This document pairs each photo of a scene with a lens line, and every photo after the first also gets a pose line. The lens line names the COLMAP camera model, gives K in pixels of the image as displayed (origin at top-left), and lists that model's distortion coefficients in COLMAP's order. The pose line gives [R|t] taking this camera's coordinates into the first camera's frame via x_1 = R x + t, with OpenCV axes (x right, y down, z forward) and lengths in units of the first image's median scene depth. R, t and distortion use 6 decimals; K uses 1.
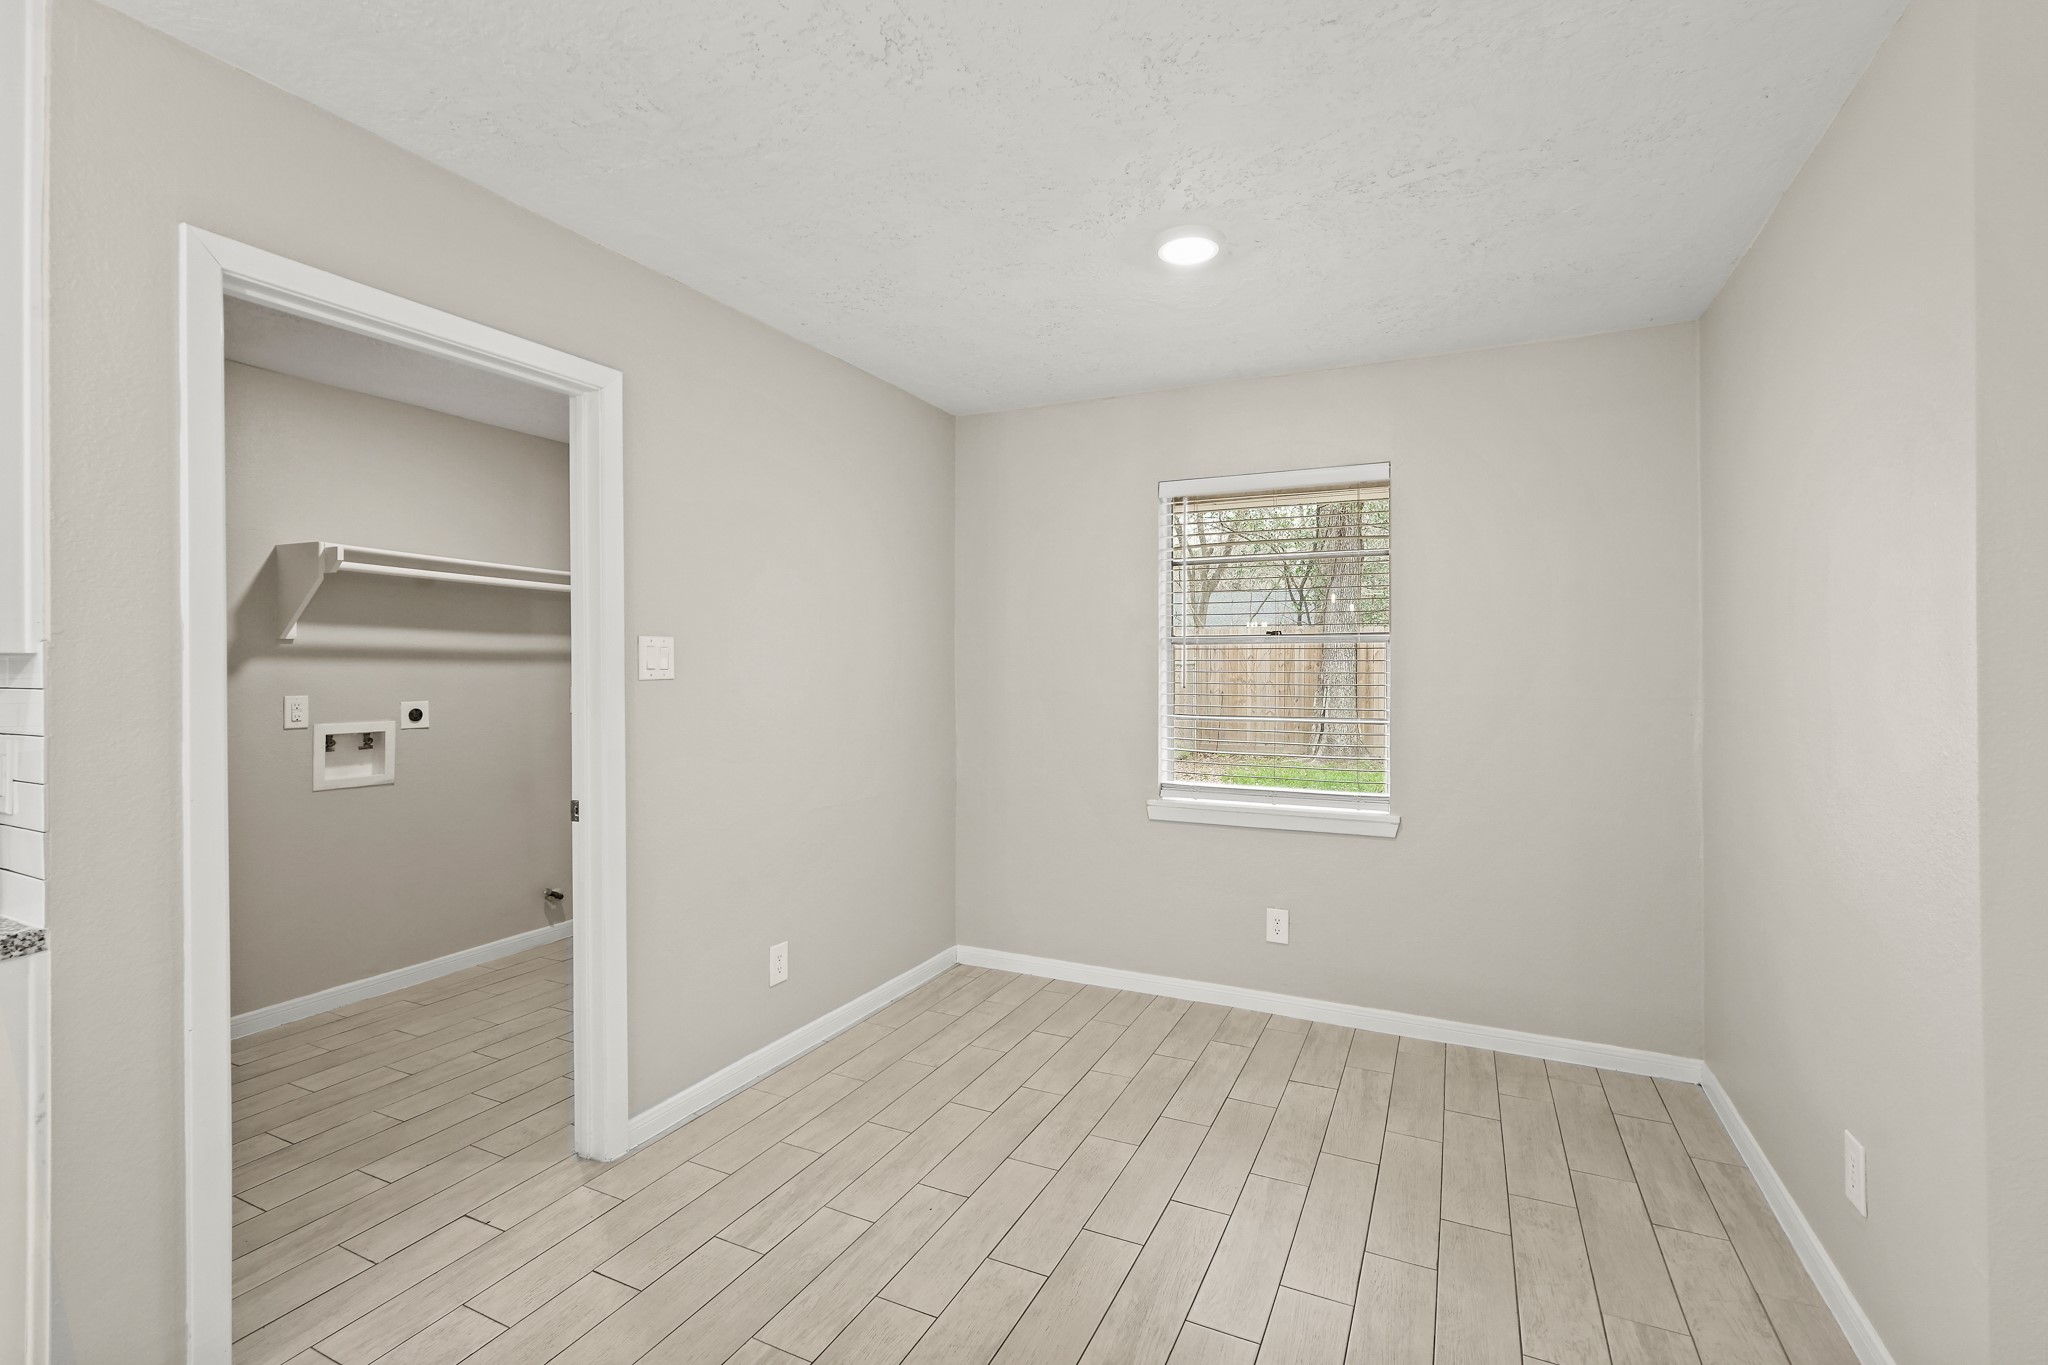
lens RADIAL K [[907.2, 0, 1026.7], [0, 907.2, 665.4], [0, 0, 1]] dist [-0.002409, 0.000539]
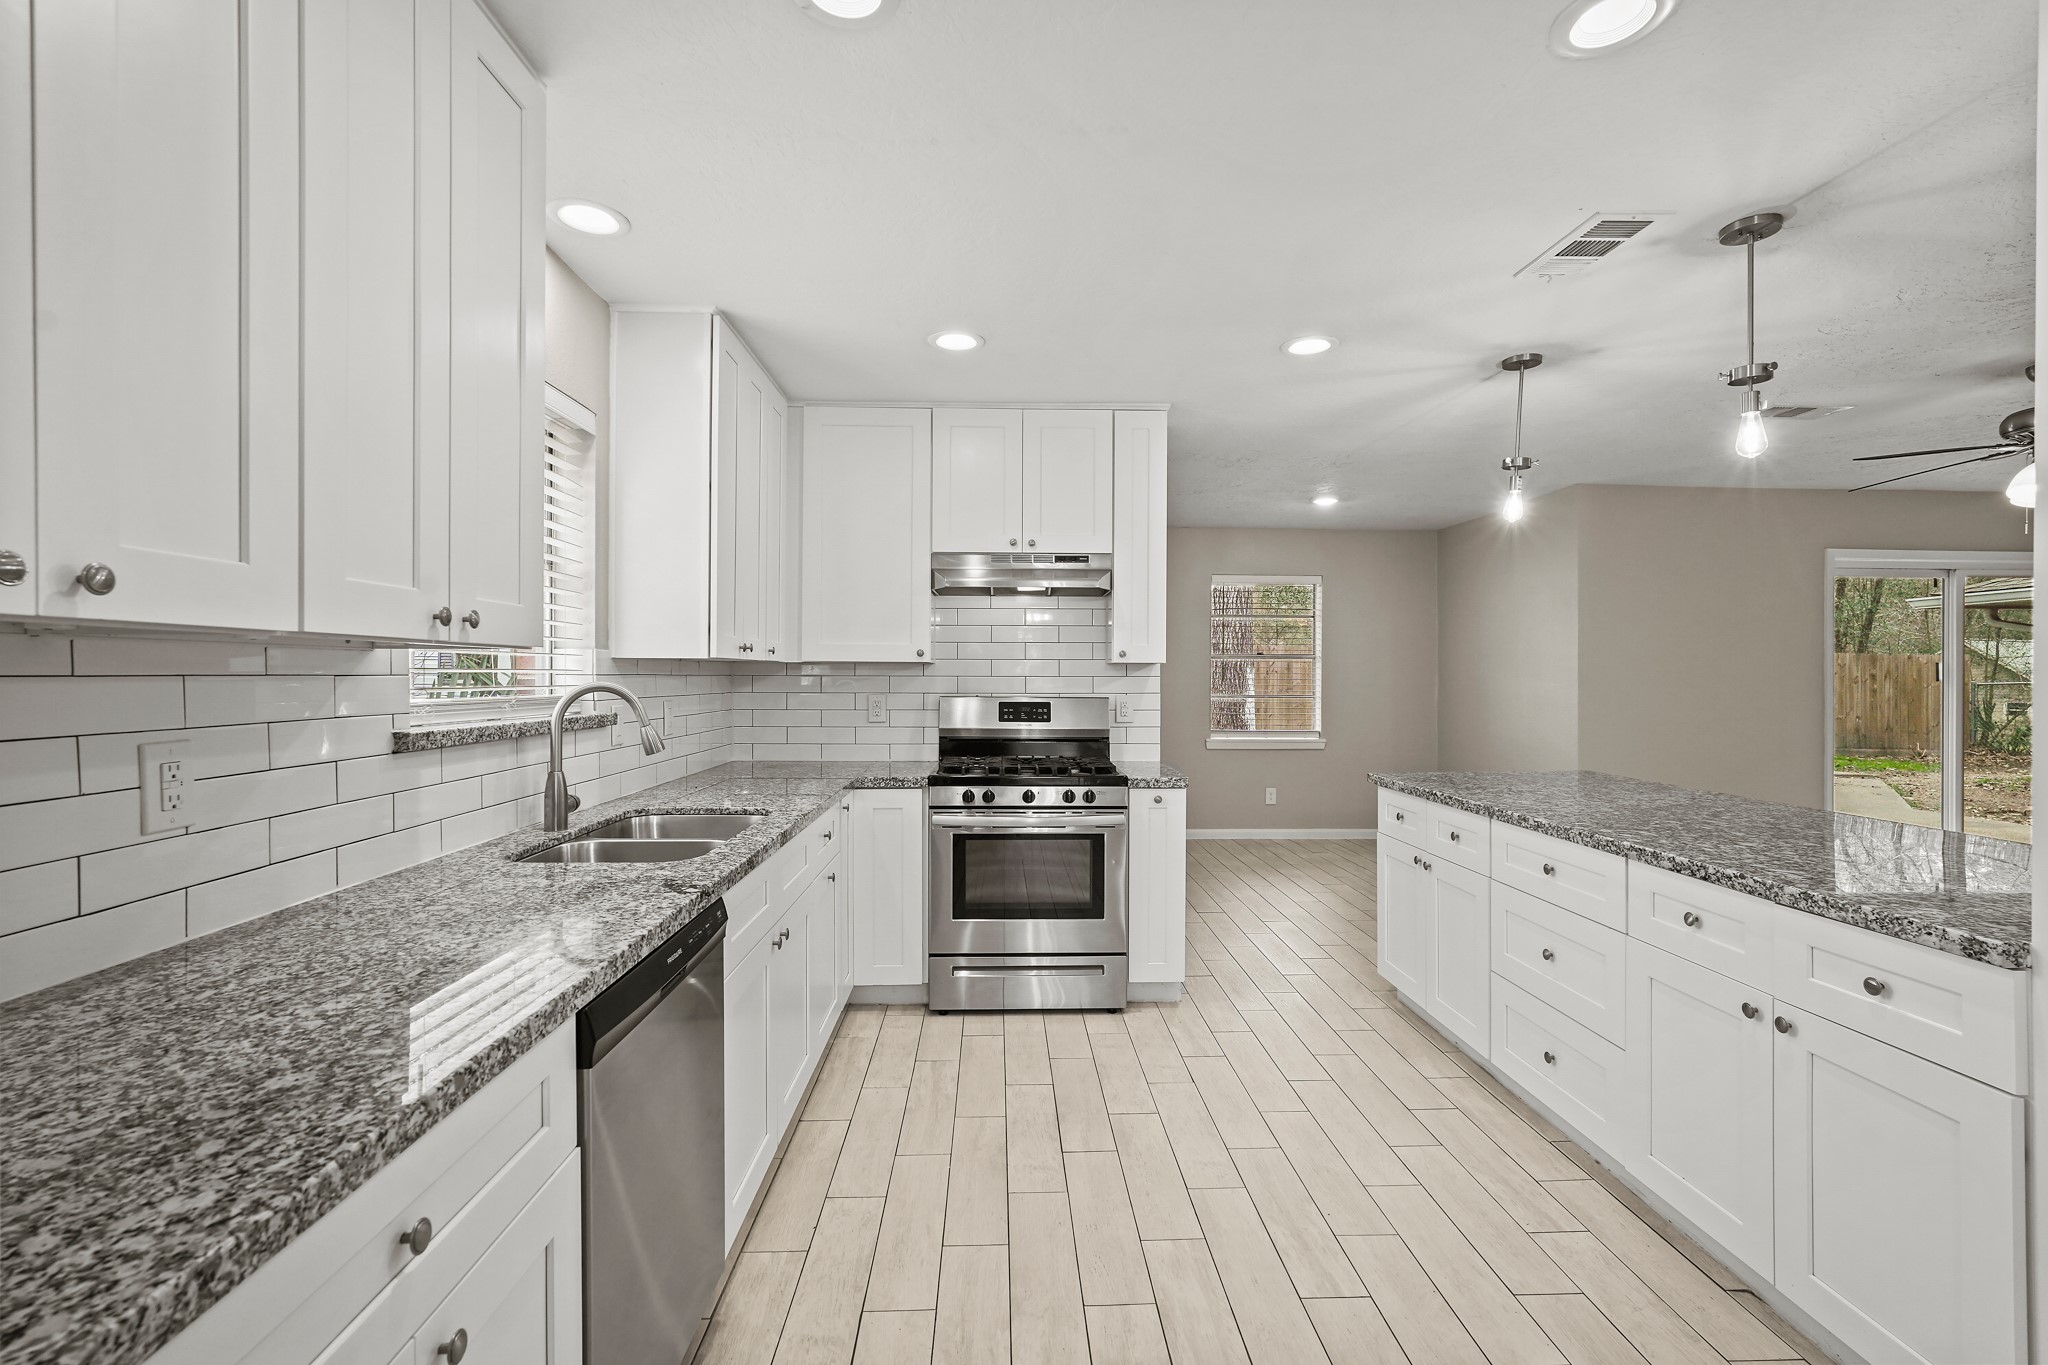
lens RADIAL K [[896.1, 0, 1024.0], [0, 896.1, 682.5], [0, 0, 1]] dist [-0.005524, 0.000262]
pose [[0.887573, -0.002889, 0.460657, -1.181254], [-0.003857, 0.999899, 0.013702, 0.002839], [-0.460650, -0.013938, 0.887472, -0.557355]]
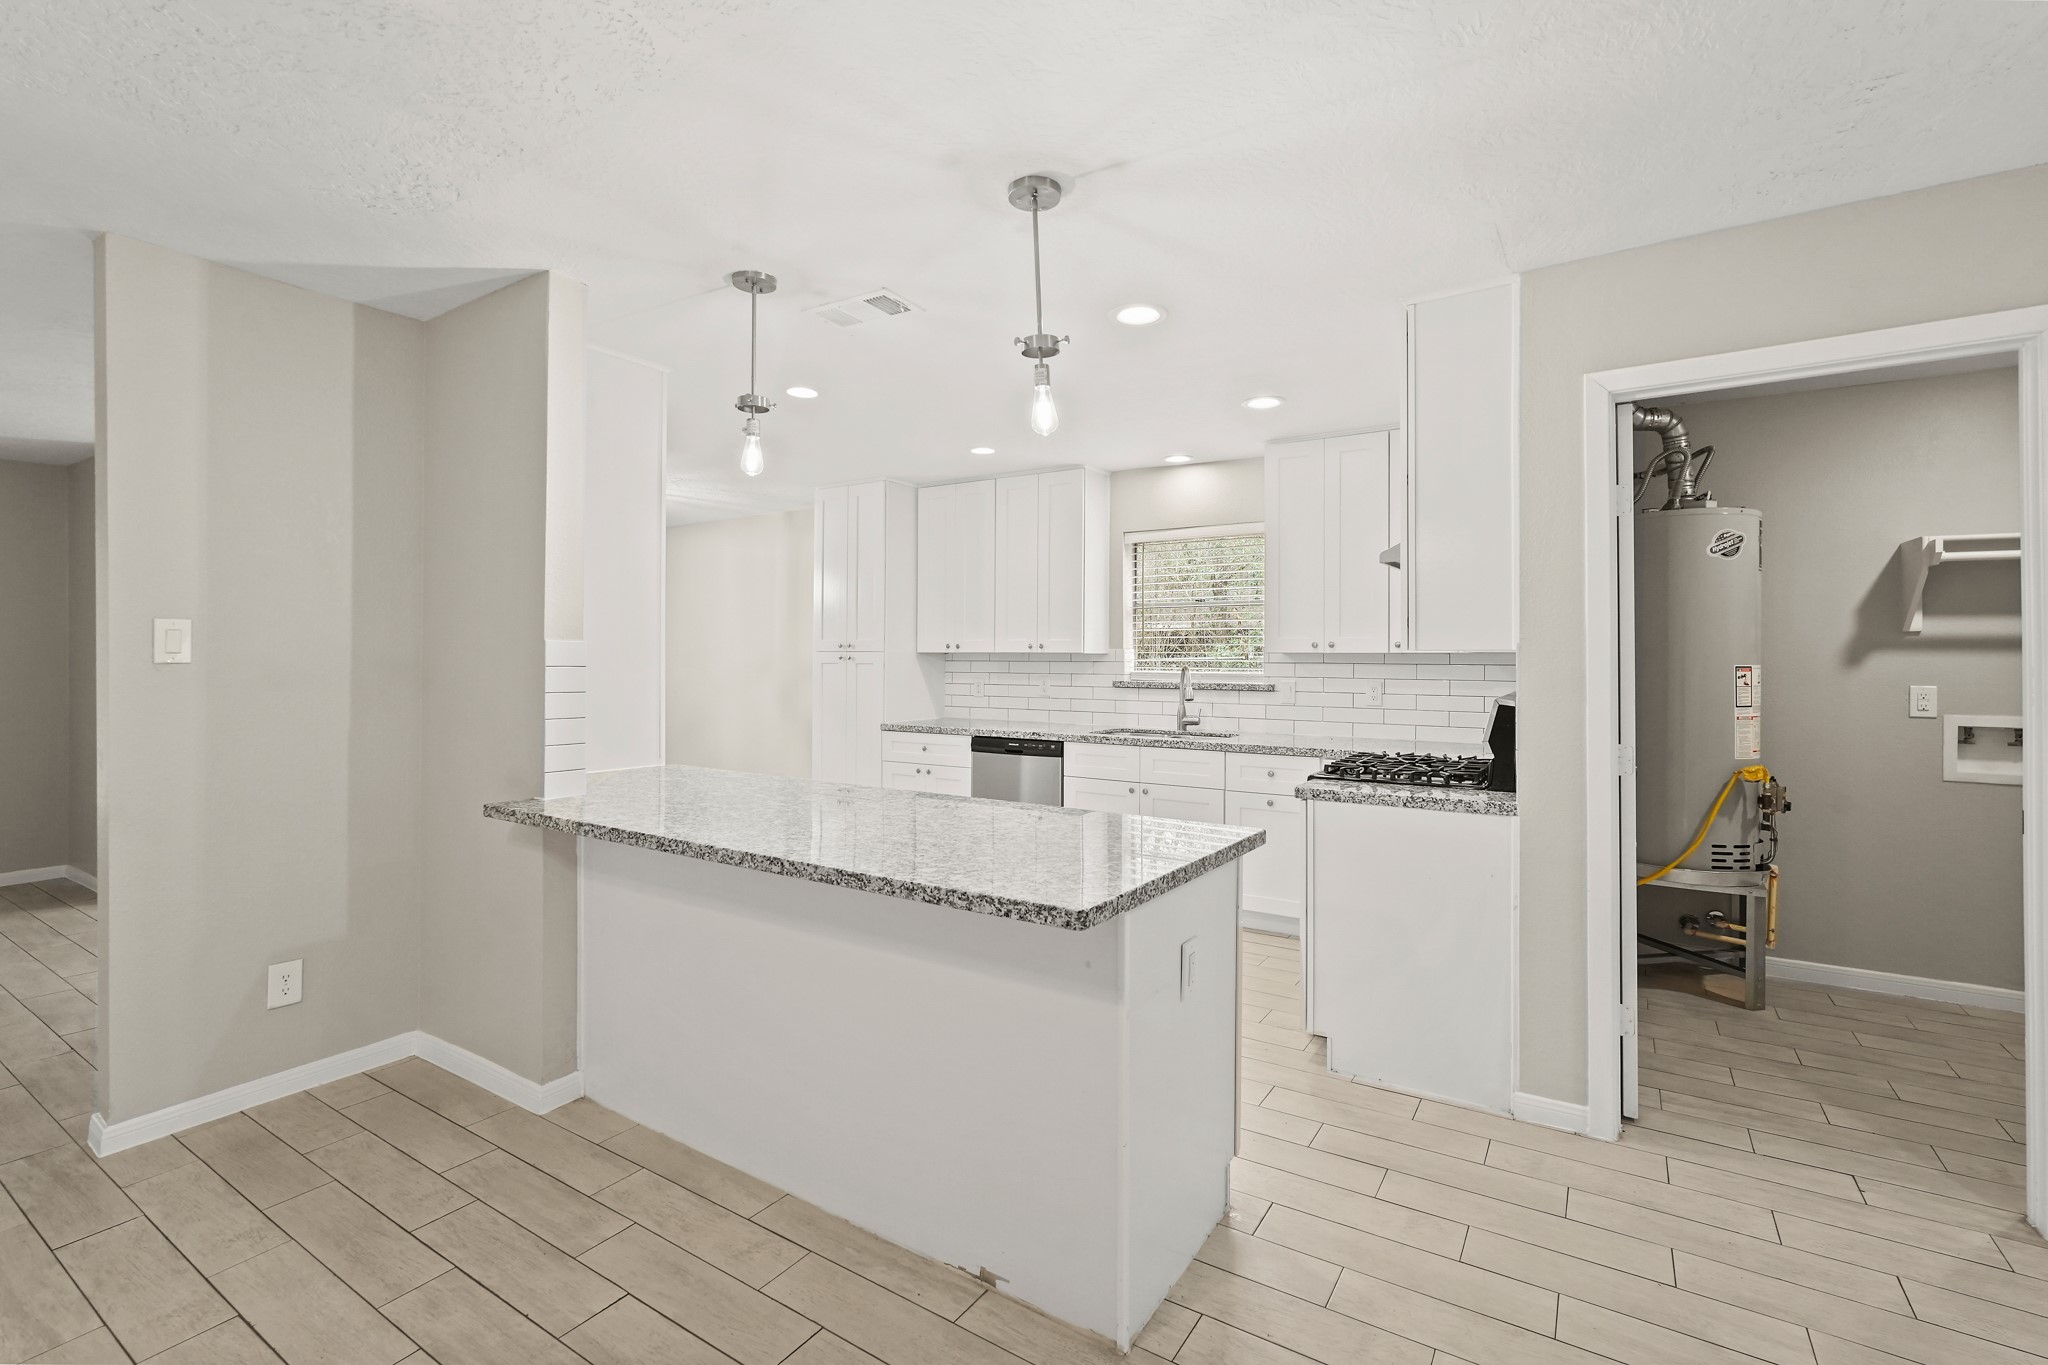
lens RADIAL K [[907.2, 0, 1026.7], [0, 907.2, 665.4], [0, 0, 1]] dist [-0.002409, 0.000539]
pose [[-0.124941, 0.007026, -0.992139, 0.351225], [0.001143, 0.999975, 0.006938, 0.001759], [0.992163, -0.000267, -0.124946, 0.112667]]
